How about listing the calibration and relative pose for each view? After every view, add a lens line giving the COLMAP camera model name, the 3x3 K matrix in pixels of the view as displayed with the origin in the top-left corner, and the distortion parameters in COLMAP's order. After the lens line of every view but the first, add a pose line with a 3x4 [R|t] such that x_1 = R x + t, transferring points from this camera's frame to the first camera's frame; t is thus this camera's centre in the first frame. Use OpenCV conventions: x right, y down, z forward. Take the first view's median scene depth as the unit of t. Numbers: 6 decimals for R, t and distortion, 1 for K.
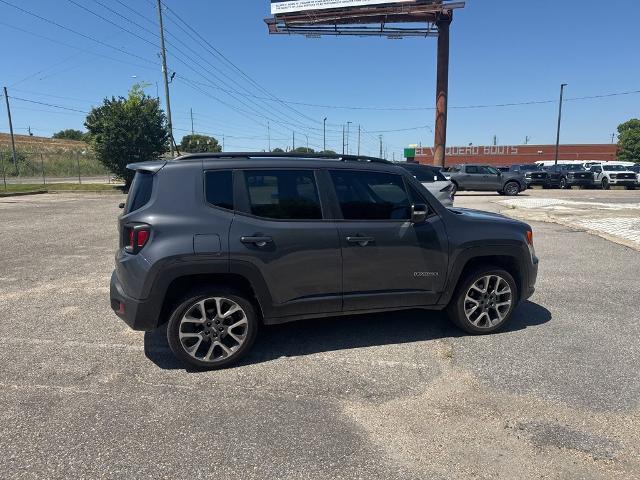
lens RADIAL K [[449.4, 0, 320.0], [0, 449.4, 240.0], [0, 0, 1]] dist [0.080179, -0.121831]
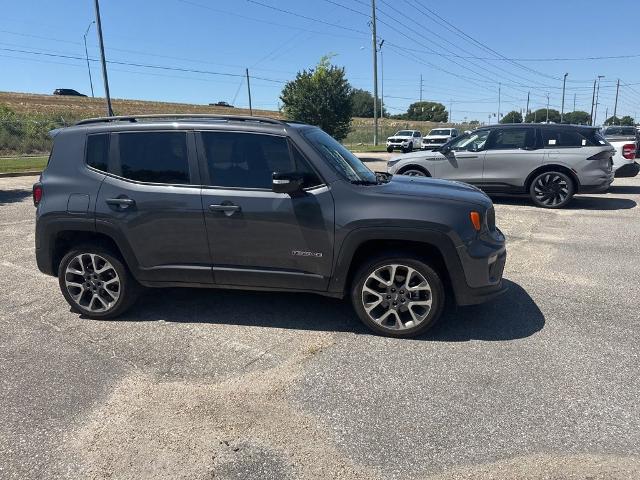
lens RADIAL K [[452.3, 0, 318.1], [0, 452.3, 237.0], [0, 0, 1]] dist [0.056185, -0.082829]
pose [[0.881685, 0.087462, -0.463662, 0.643007], [-0.058814, 0.995378, 0.075921, -0.023266], [0.468159, -0.039668, 0.882753, 0.252415]]
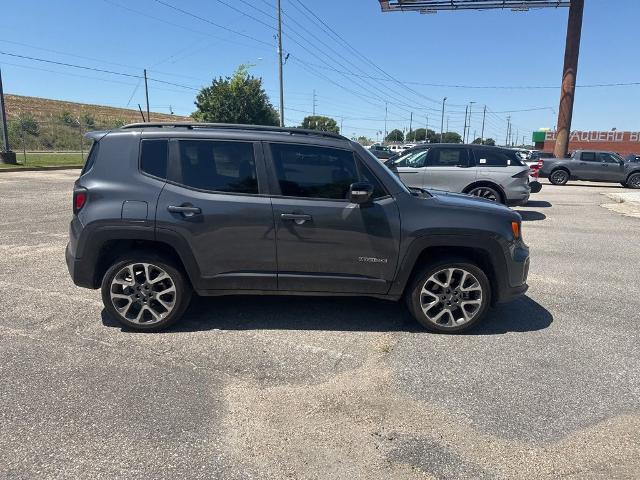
lens RADIAL K [[449.4, 0, 320.0], [0, 449.4, 240.0], [0, 0, 1]] dist [0.080179, -0.121831]
pose [[0.966821, 0.077807, -0.243318, 0.347559], [-0.068392, 0.996555, 0.046919, -0.001503], [0.246131, -0.028721, 0.968811, 0.083149]]
